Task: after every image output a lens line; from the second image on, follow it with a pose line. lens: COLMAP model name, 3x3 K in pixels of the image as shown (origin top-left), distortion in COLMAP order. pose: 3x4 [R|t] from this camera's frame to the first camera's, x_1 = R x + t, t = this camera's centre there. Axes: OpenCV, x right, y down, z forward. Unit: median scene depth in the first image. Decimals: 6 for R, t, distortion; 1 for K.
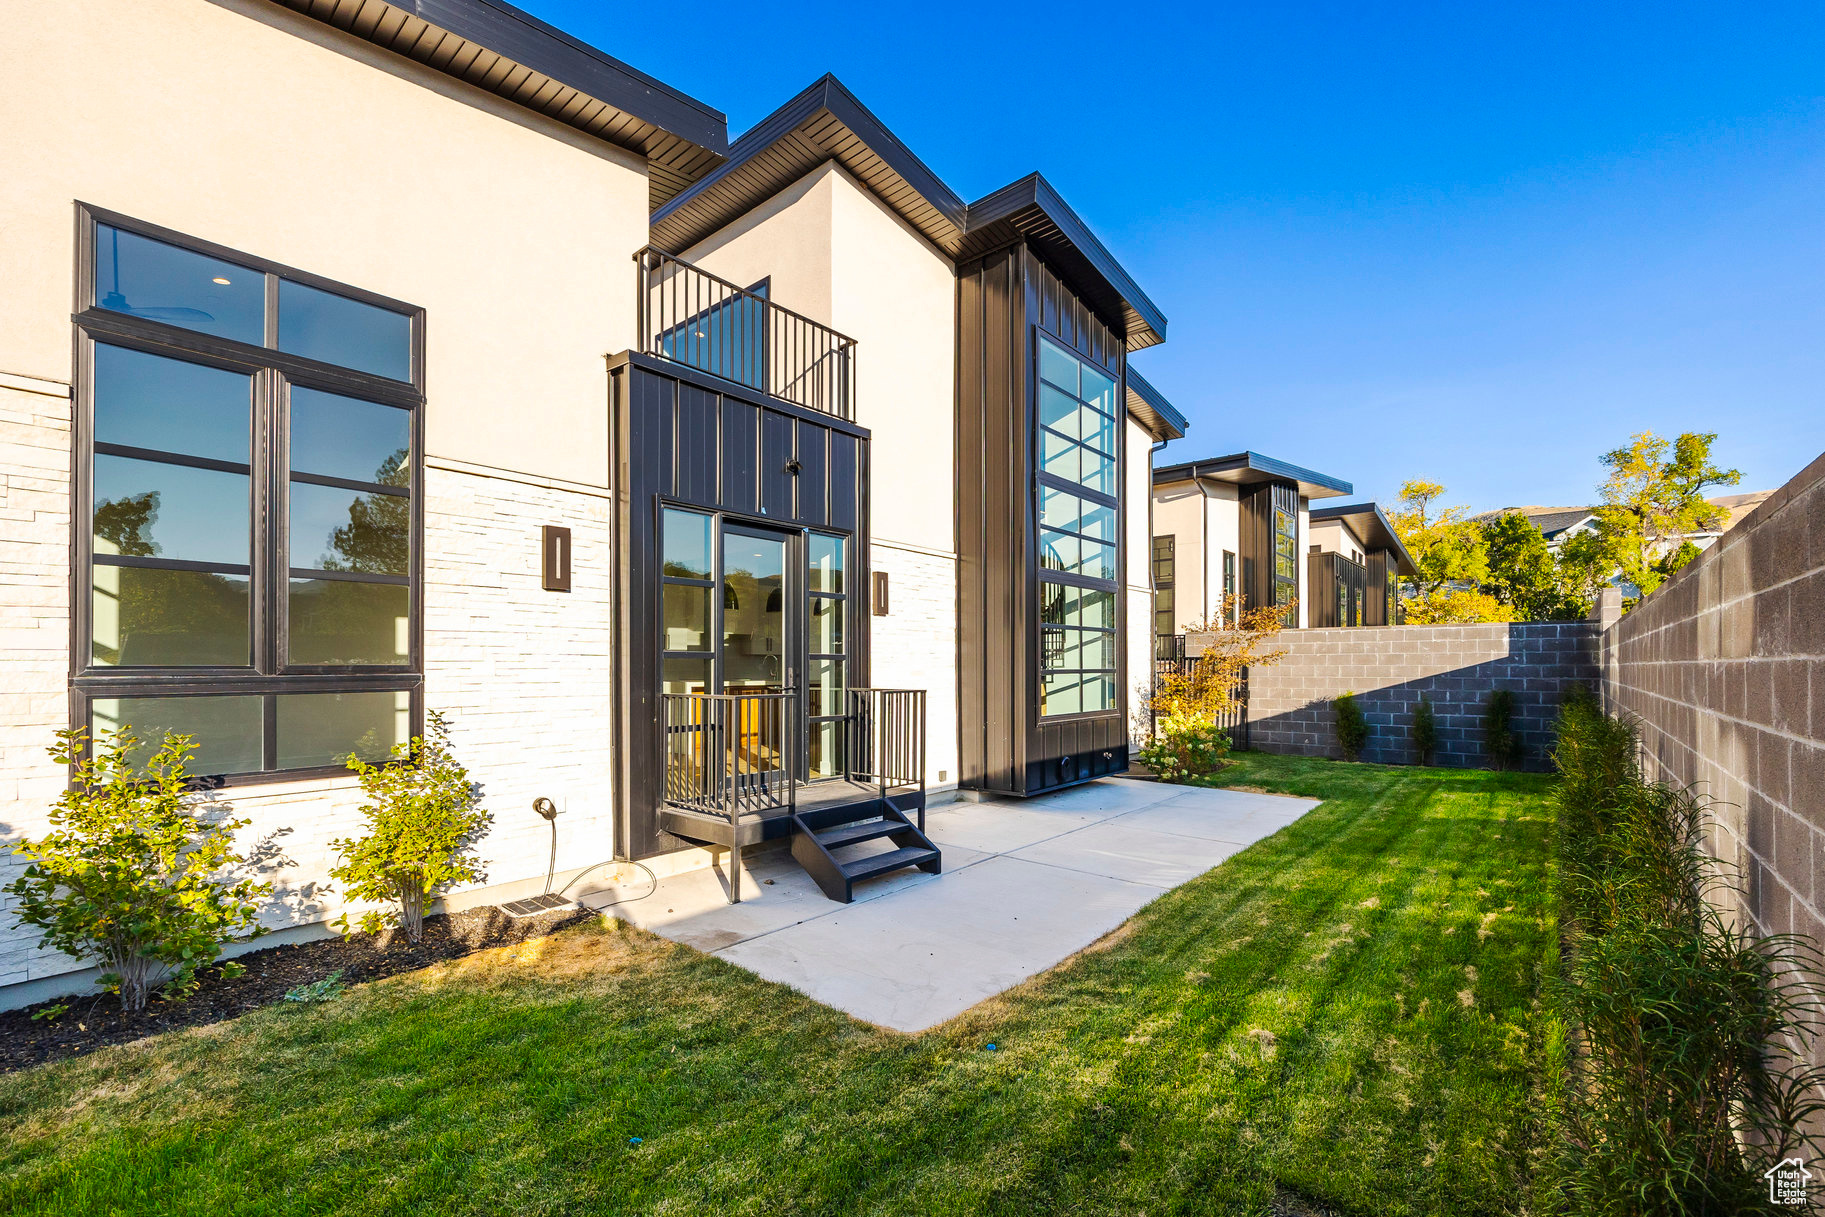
lens RADIAL K [[756.7, 0, 916.7], [0, 756.7, 660.8], [0, 0, 1]] dist [-0.001522, -0.000193]
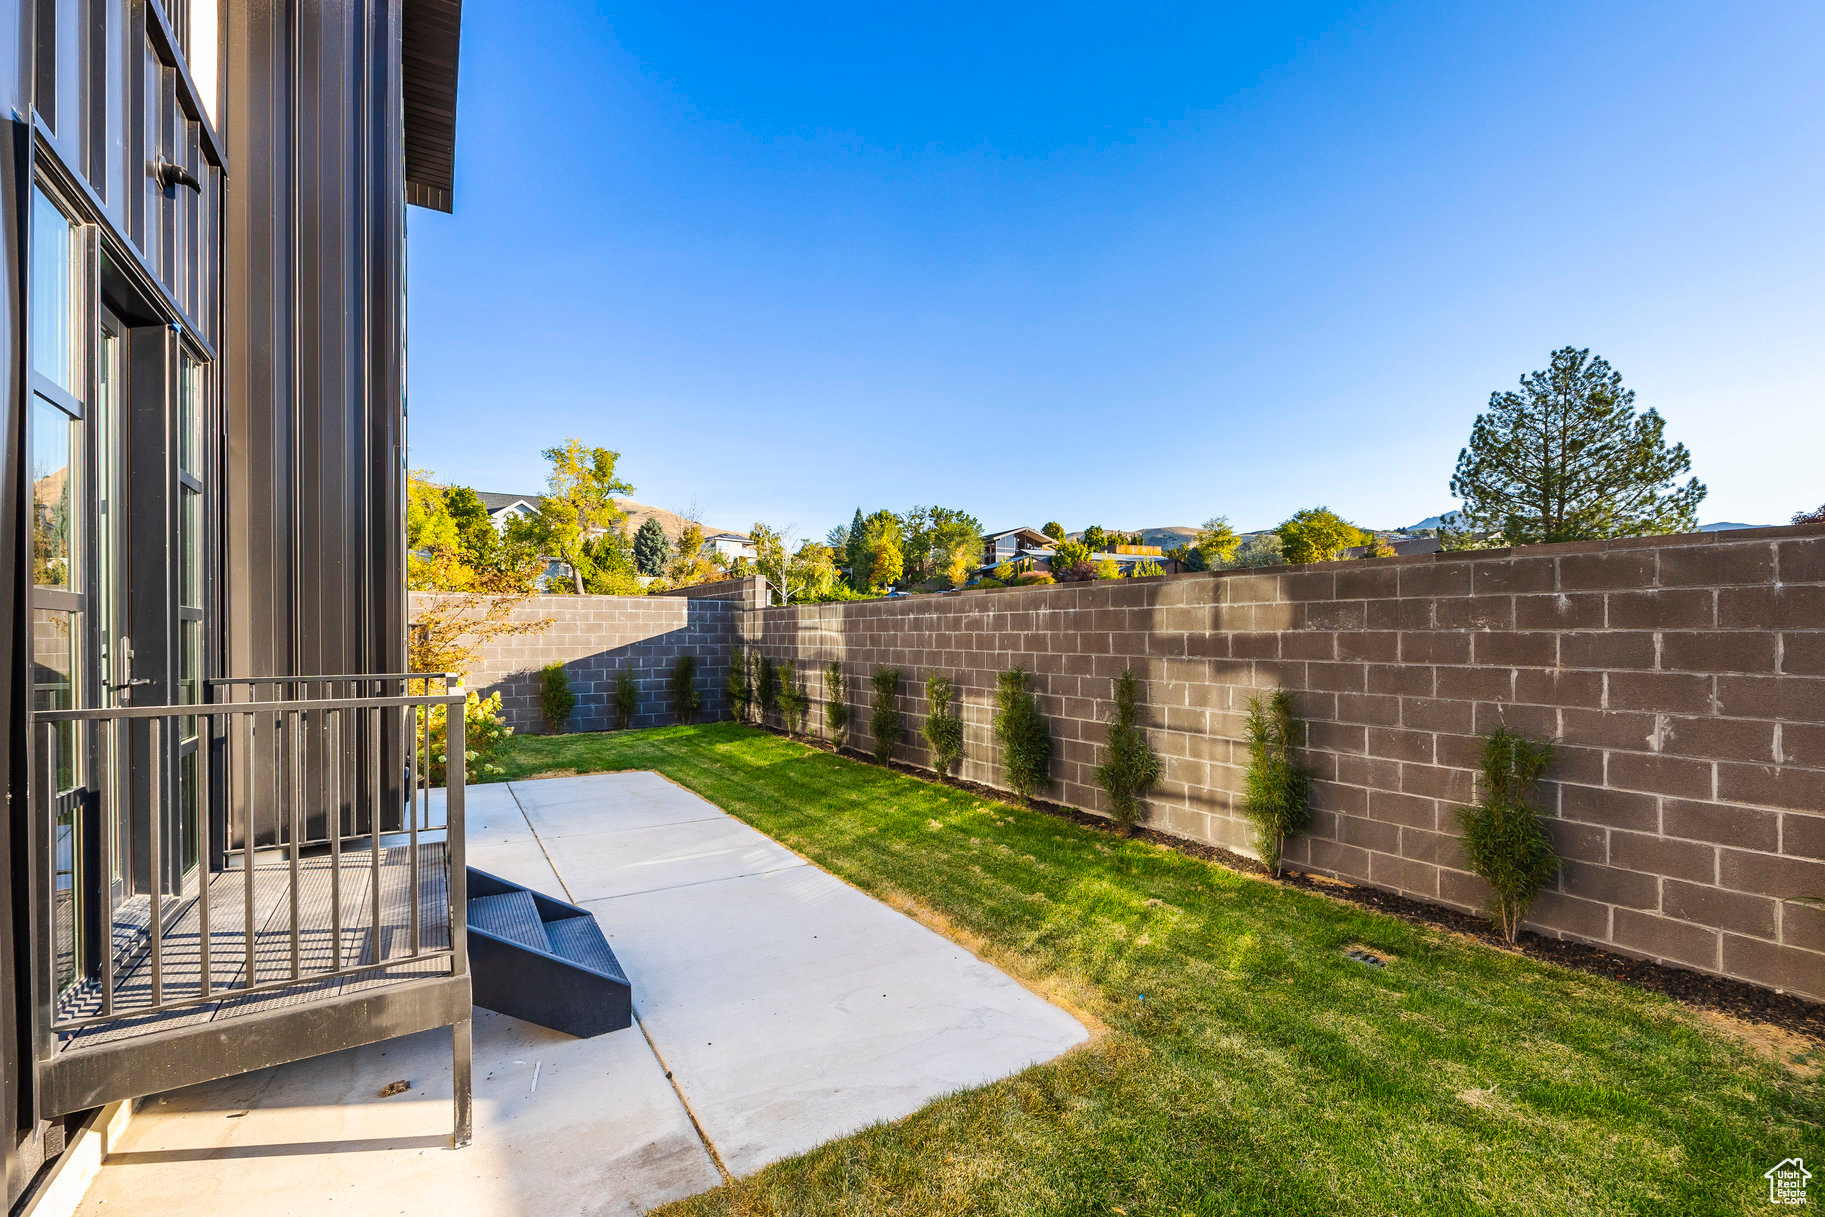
lens RADIAL K [[802.5, 0, 943.4], [0, 802.5, 639.1], [0, 0, 1]] dist [0.002680, 0.000032]
pose [[0.294344, -0.006127, 0.955680, -0.275068], [-0.004478, 0.999960, 0.007790, 0.002296], [-0.955689, -0.006572, 0.294305, 0.249568]]
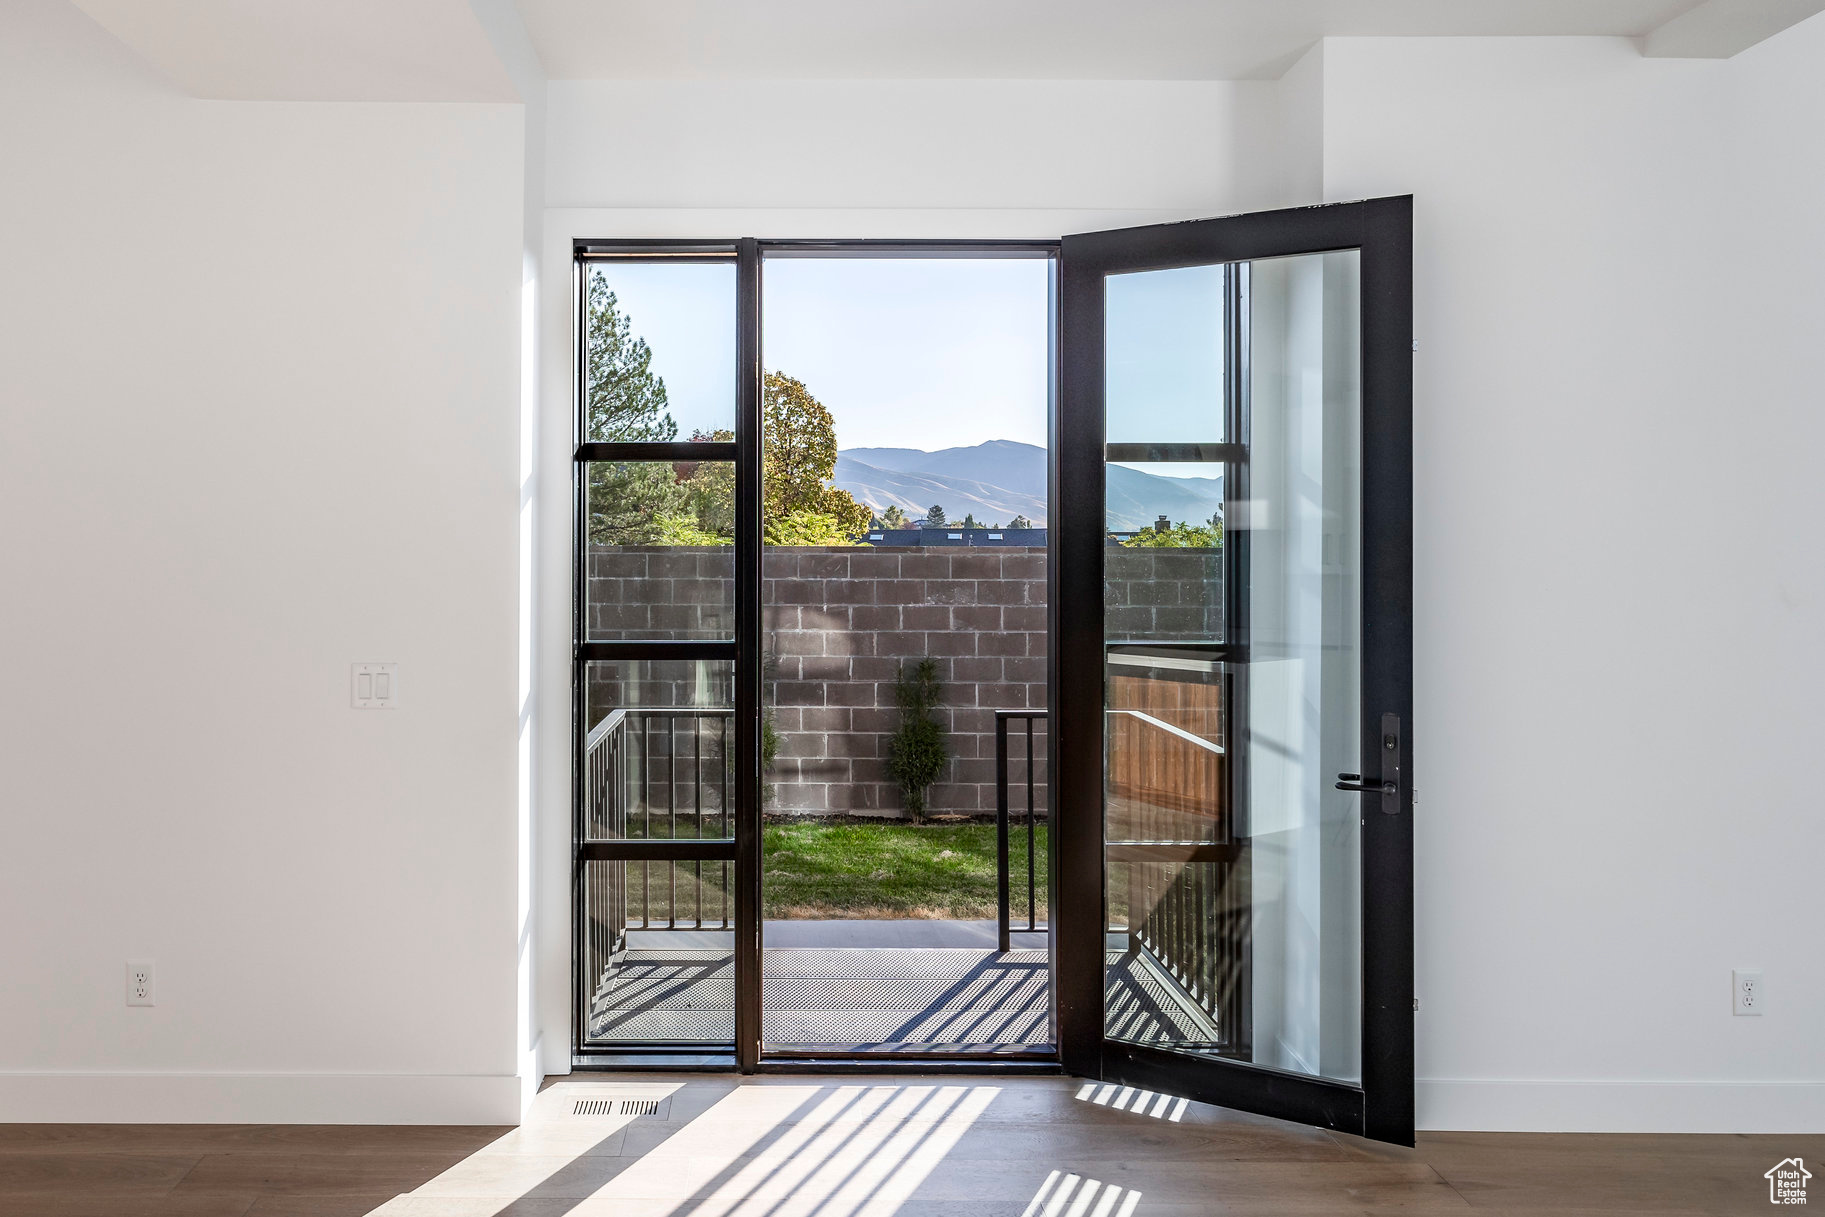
lens RADIAL K [[1093.7, 0, 913.6], [0, 1093.7, 566.7], [0, 0, 1]] dist [-0.000387, -0.000037]
pose [[-0.645673, -0.002183, 0.763611, -0.322305], [-0.008668, 0.999952, -0.004471, -0.023351], [-0.763565, -0.009506, -0.645661, 0.683471]]
